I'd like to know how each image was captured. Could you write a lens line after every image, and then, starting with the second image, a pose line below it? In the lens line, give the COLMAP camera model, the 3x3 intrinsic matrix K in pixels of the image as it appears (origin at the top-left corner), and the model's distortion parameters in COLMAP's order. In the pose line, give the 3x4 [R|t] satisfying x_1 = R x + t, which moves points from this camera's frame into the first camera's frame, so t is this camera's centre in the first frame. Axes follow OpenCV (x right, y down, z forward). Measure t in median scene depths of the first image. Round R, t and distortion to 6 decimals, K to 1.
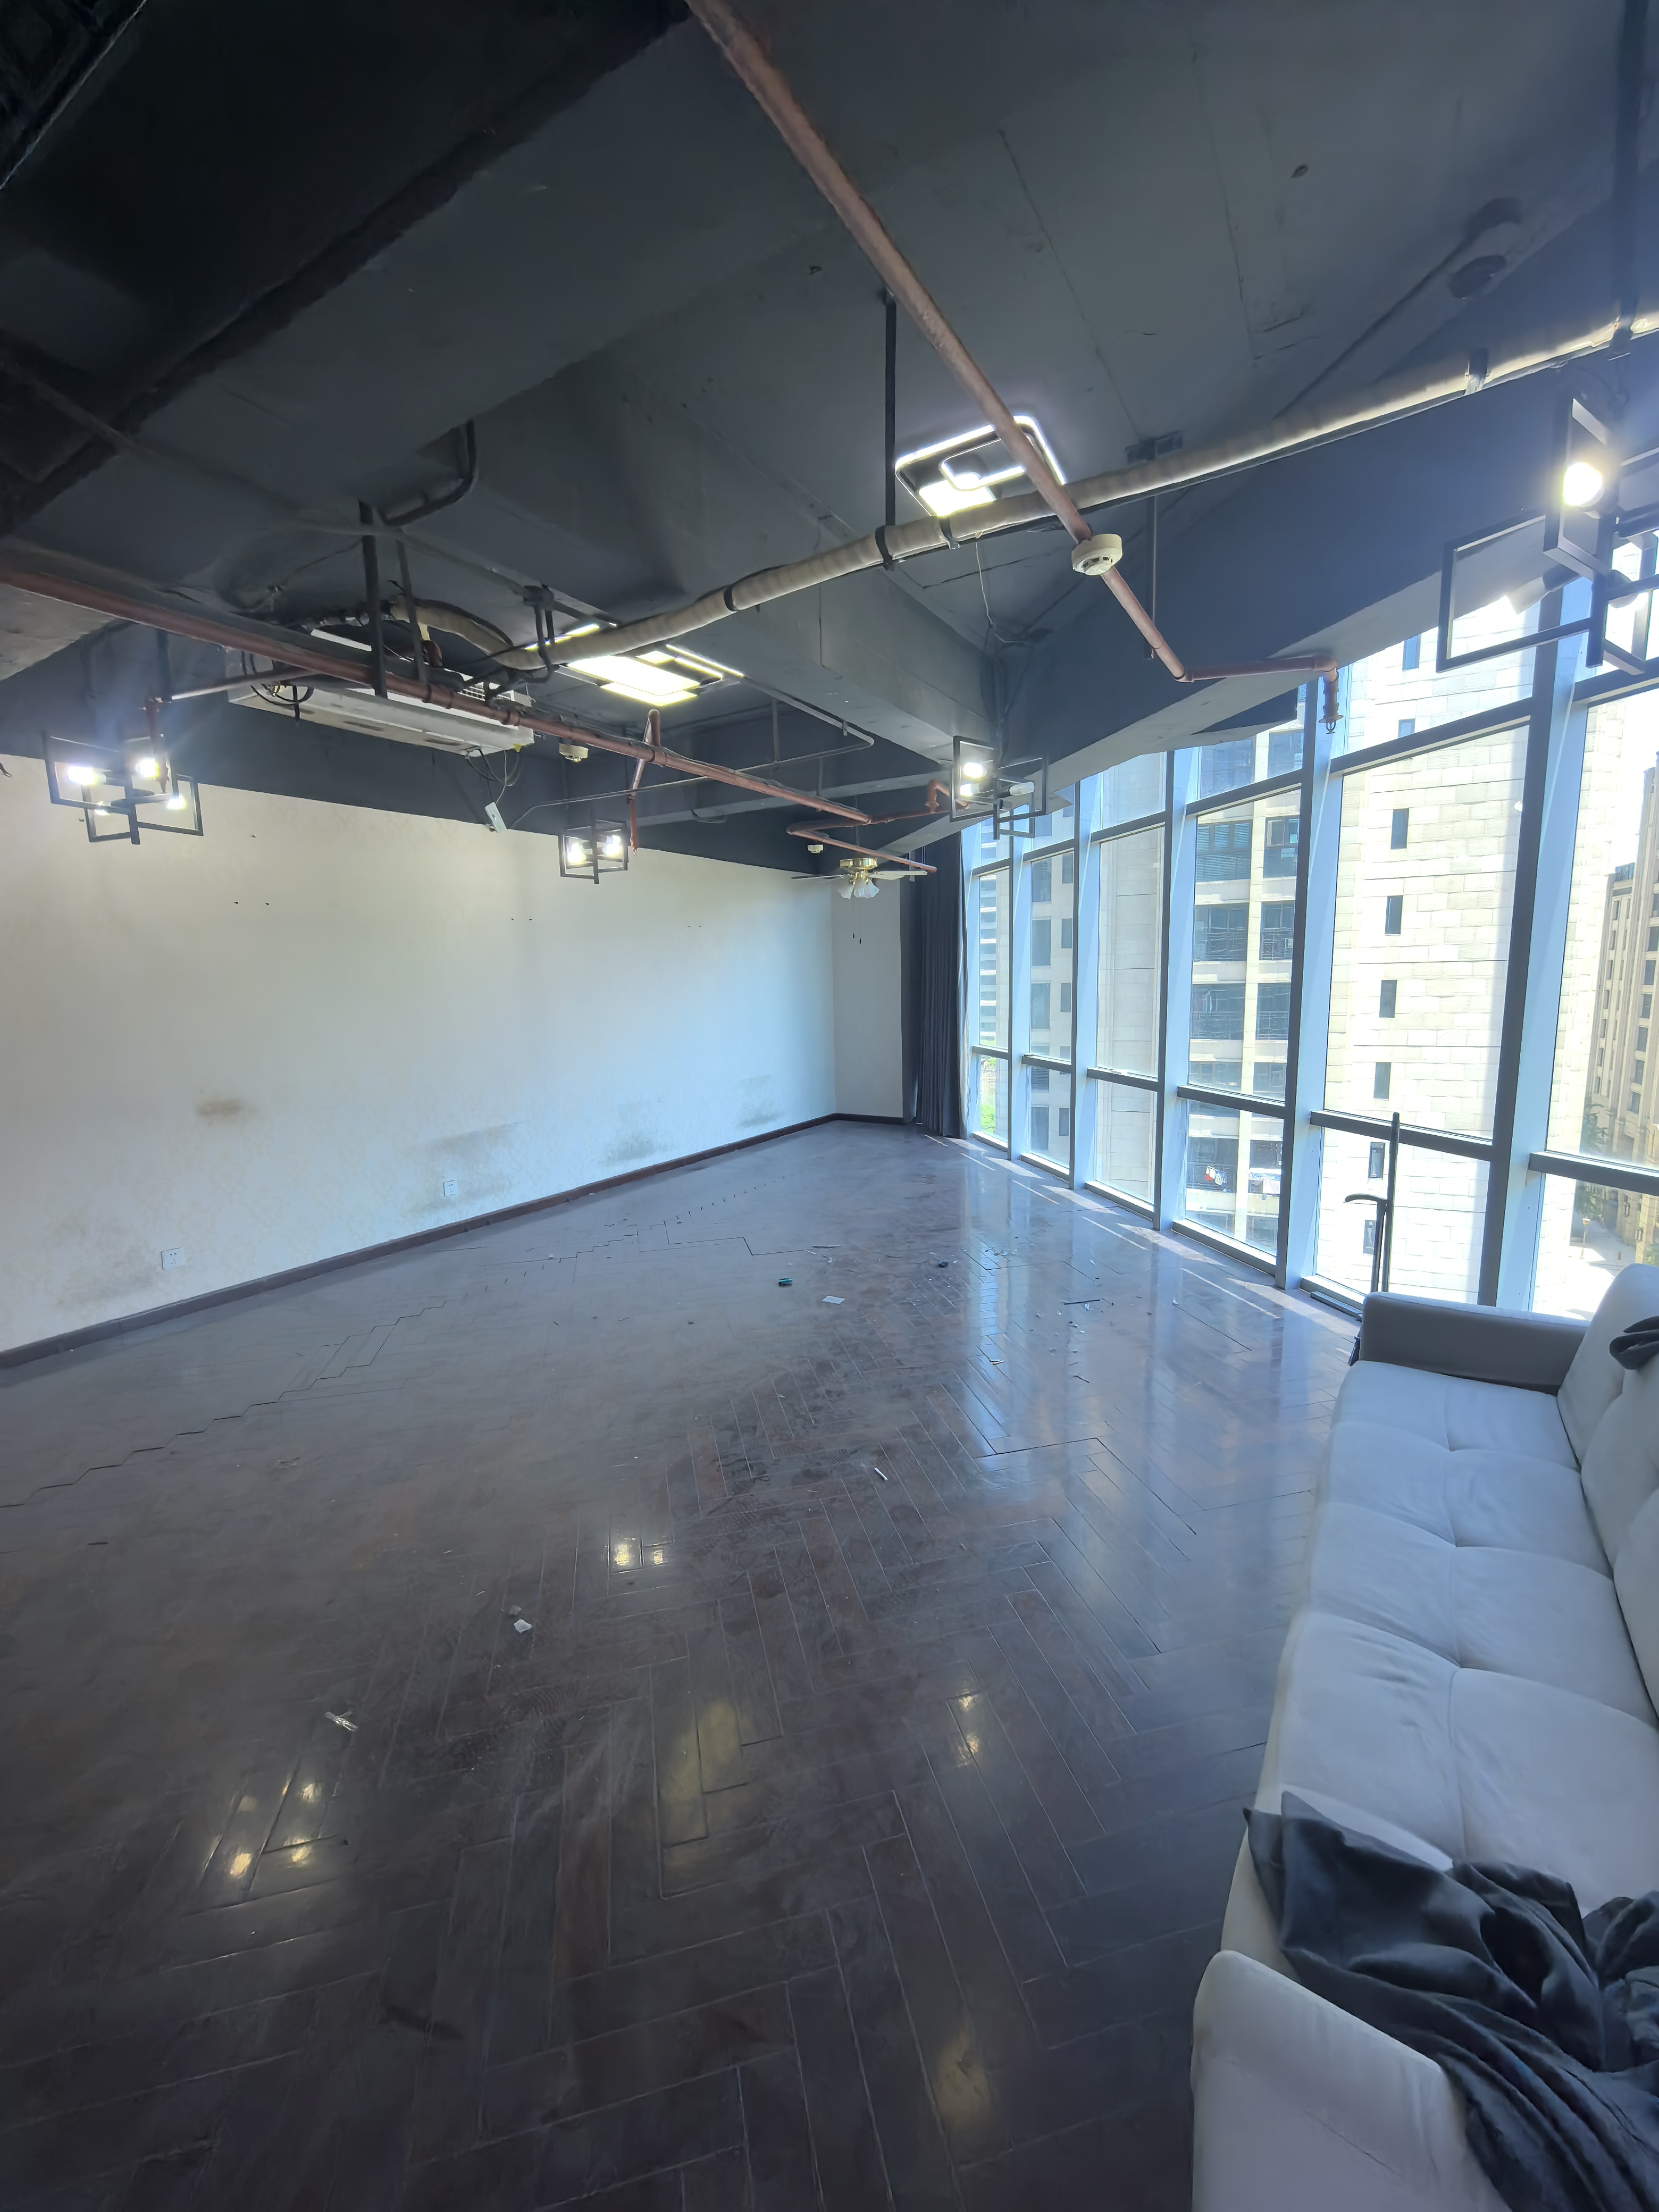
lens RADIAL K [[873.4, 0, 828.7], [0, 873.4, 1100.8], [0, 0, 1]] dist [-0.001964, 0.000873]
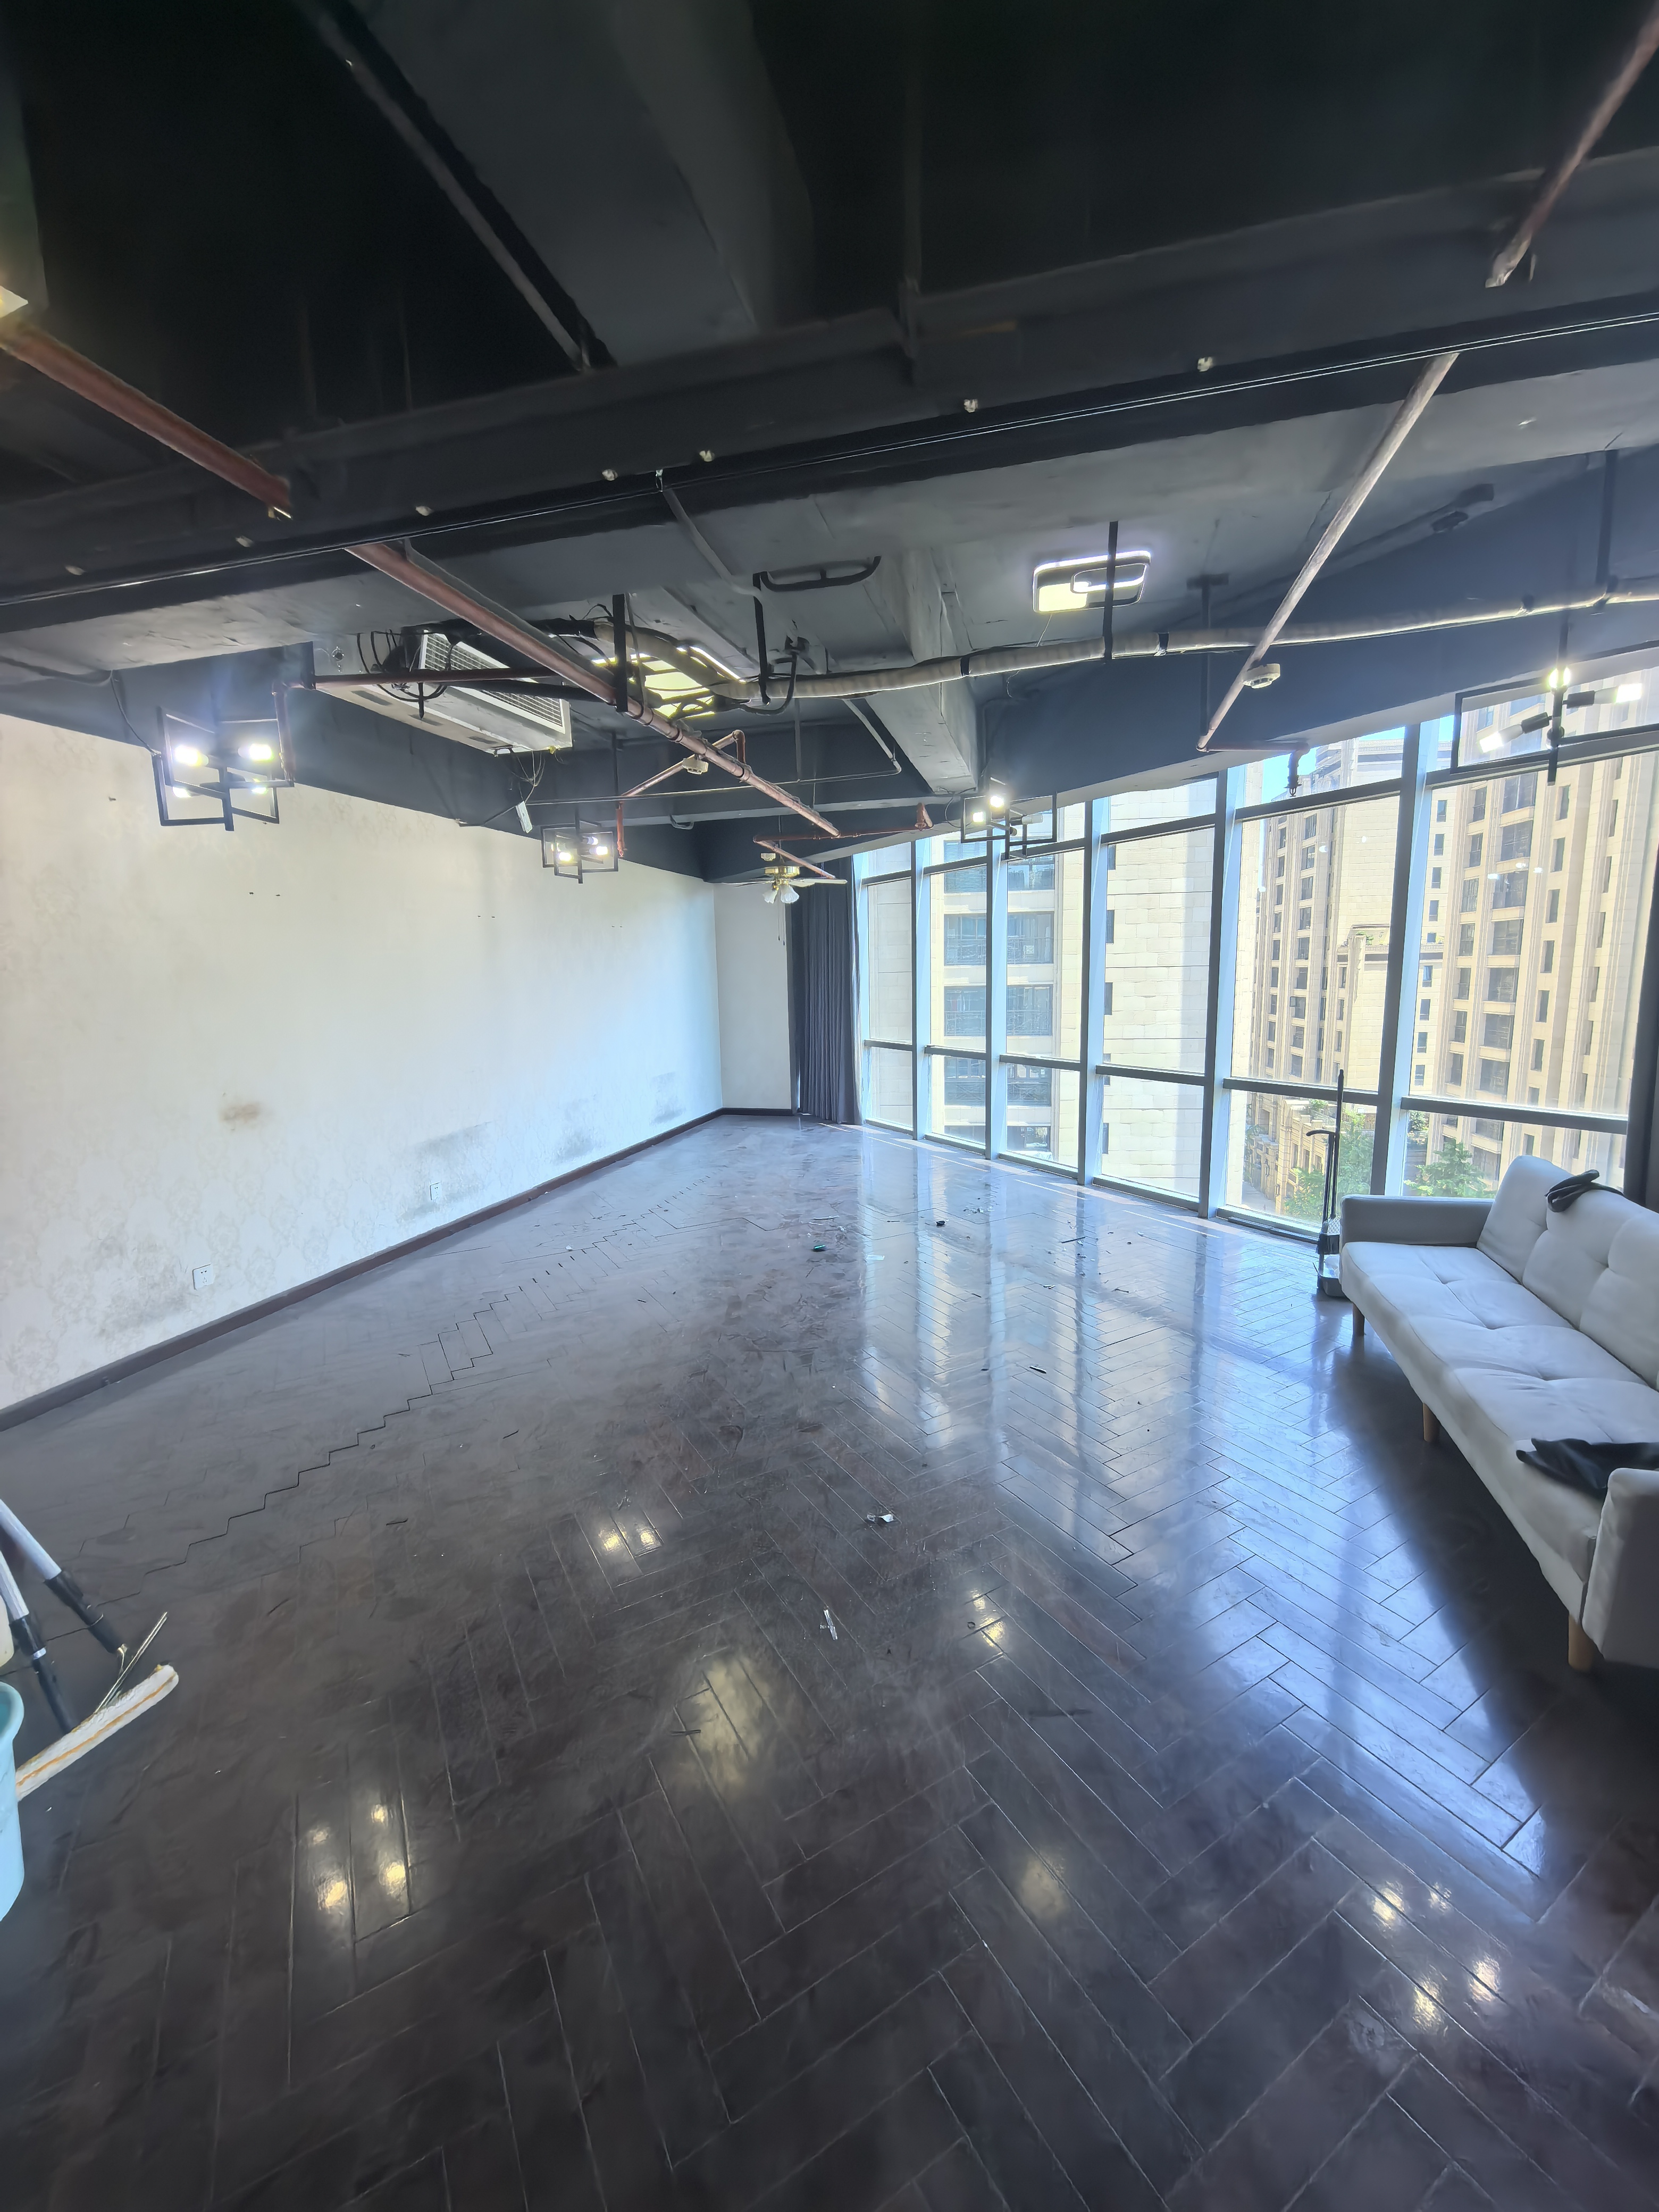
lens RADIAL K [[873.4, 0, 828.8], [0, 873.4, 1103.4], [0, 0, 1]] dist [-0.001964, 0.000873]
pose [[0.957687, -0.039467, 0.285094, -0.290432], [0.039793, 0.999197, 0.004654, 0.015127], [-0.285049, 0.006888, 0.958488, -0.059482]]
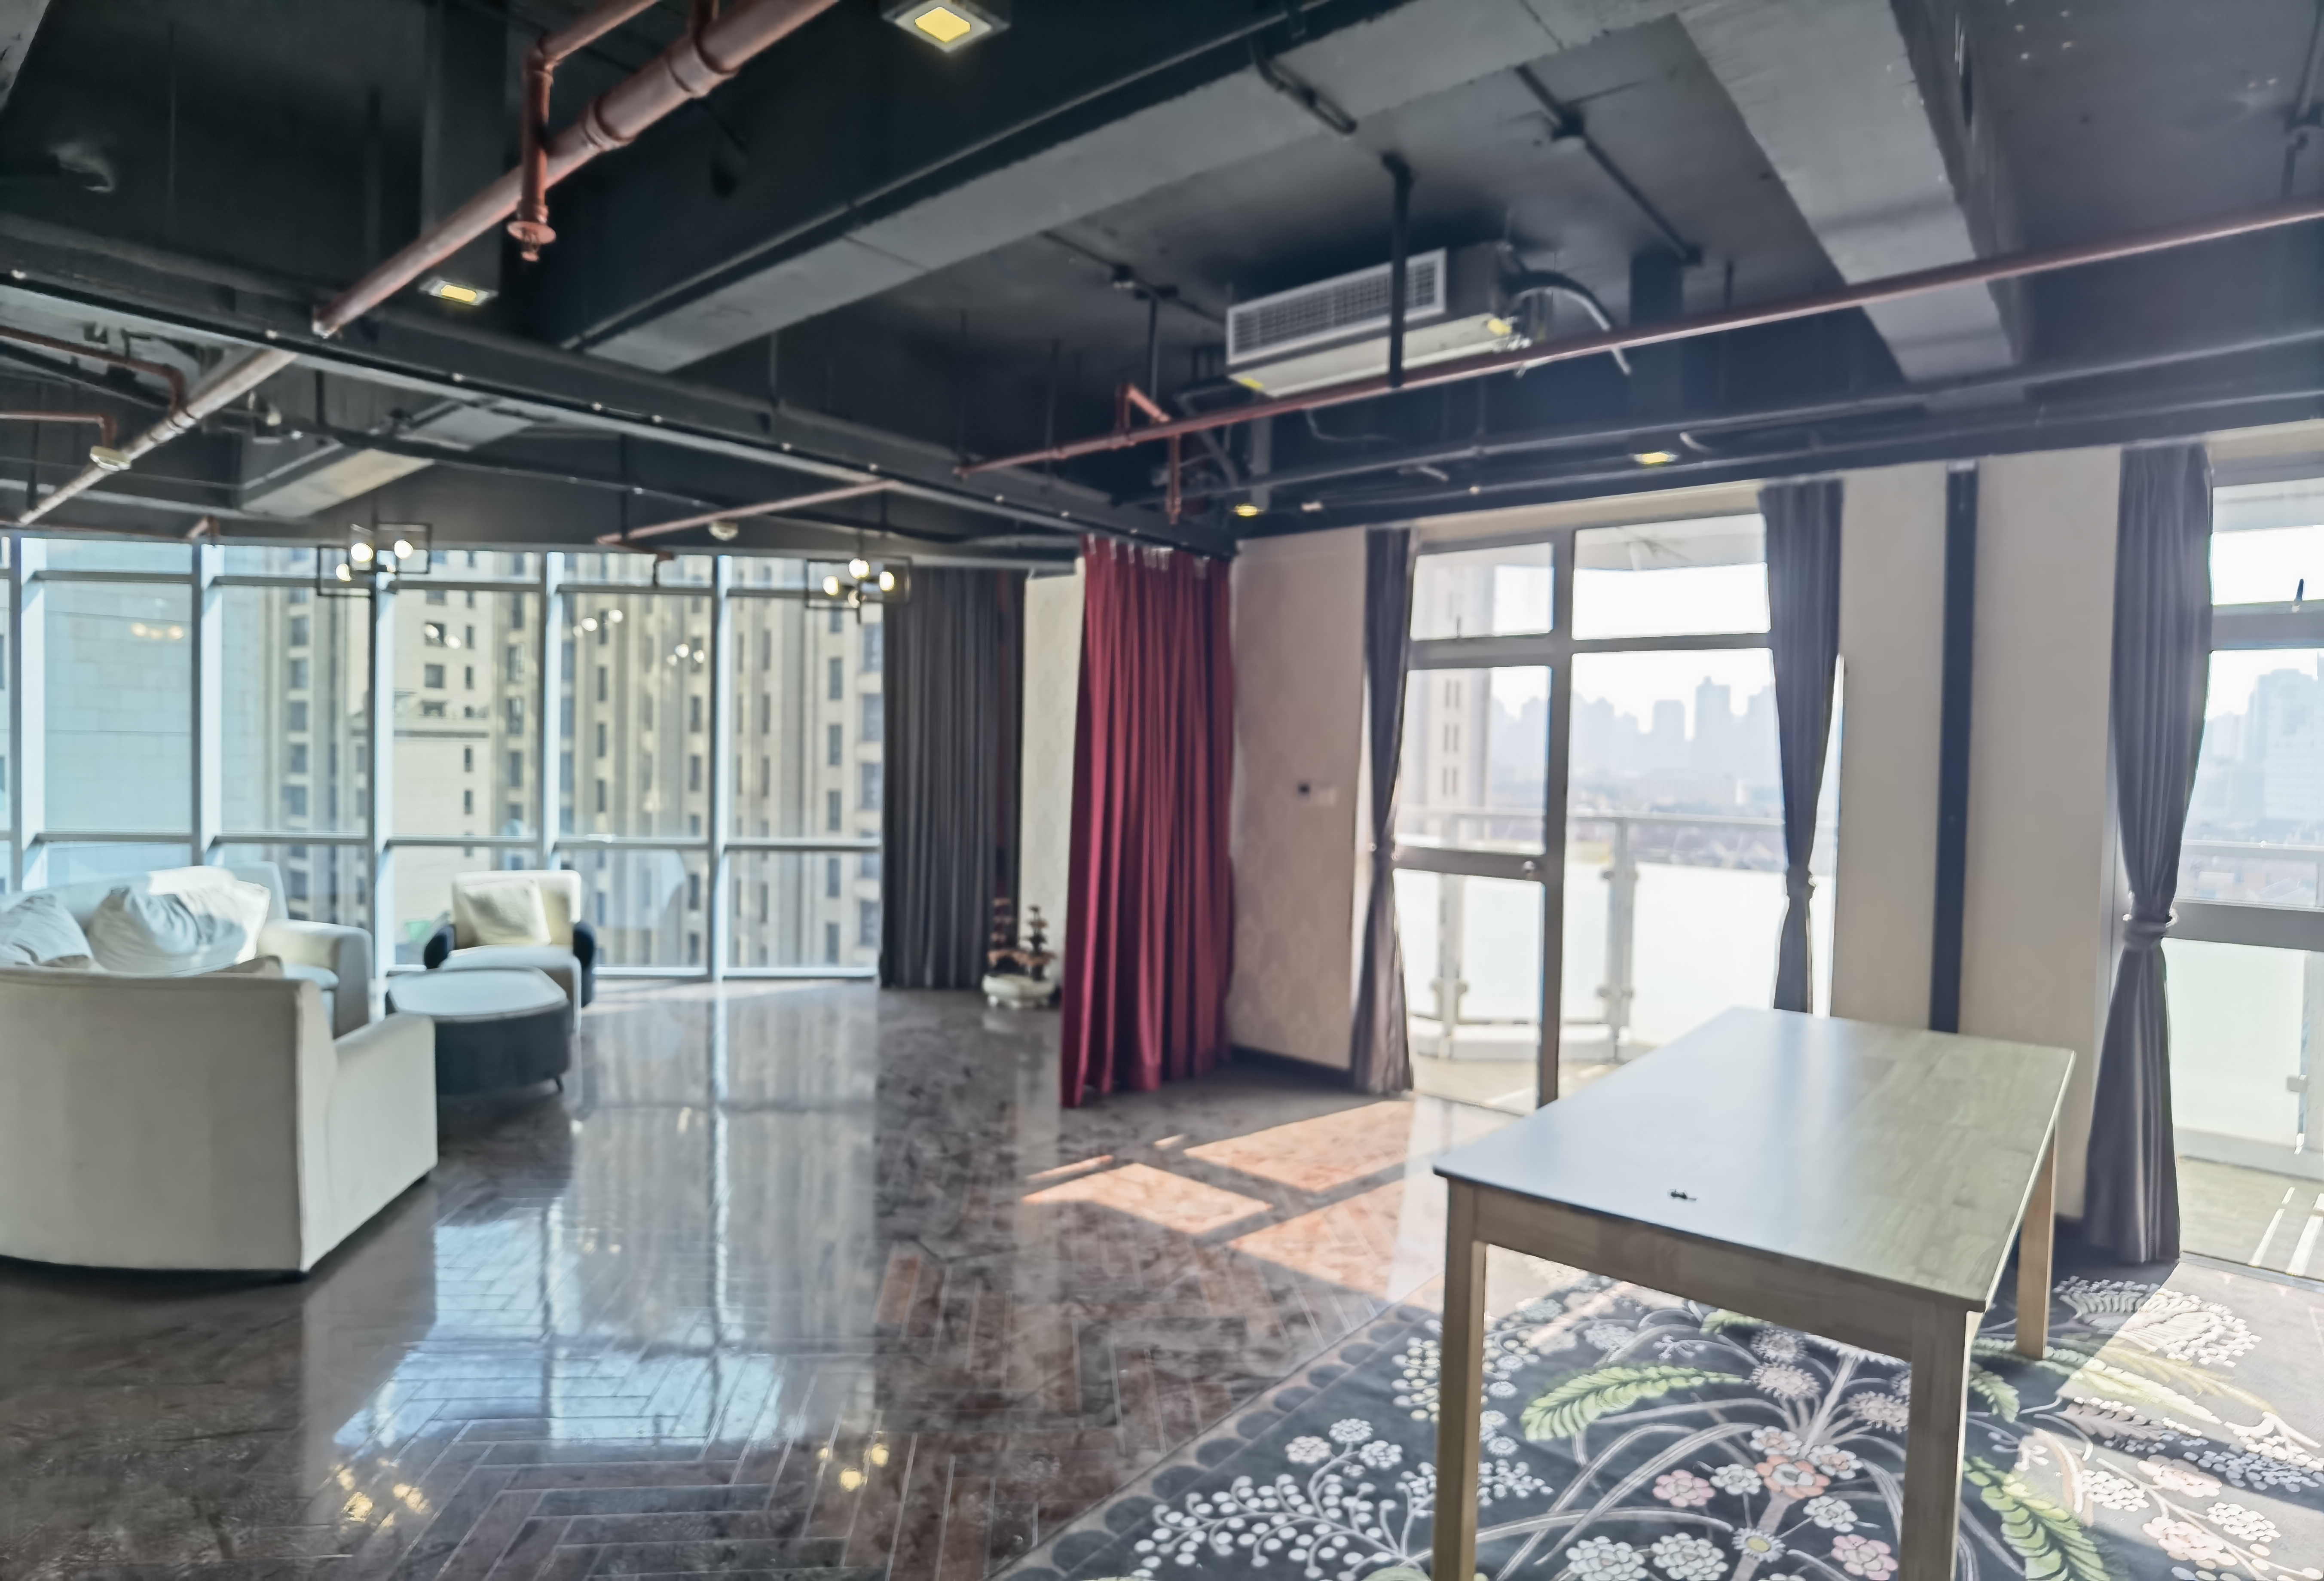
lens RADIAL K [[1212.3, 0, 1158.6], [0, 1212.3, 788.8], [0, 0, 1]] dist [-0.023036, 0.004488]
pose [[0.149815, -0.001525, 0.988713, -0.649868], [0.117667, 0.992919, -0.016298, 0.043866], [-0.981687, 0.118780, 0.148934, -0.093751]]
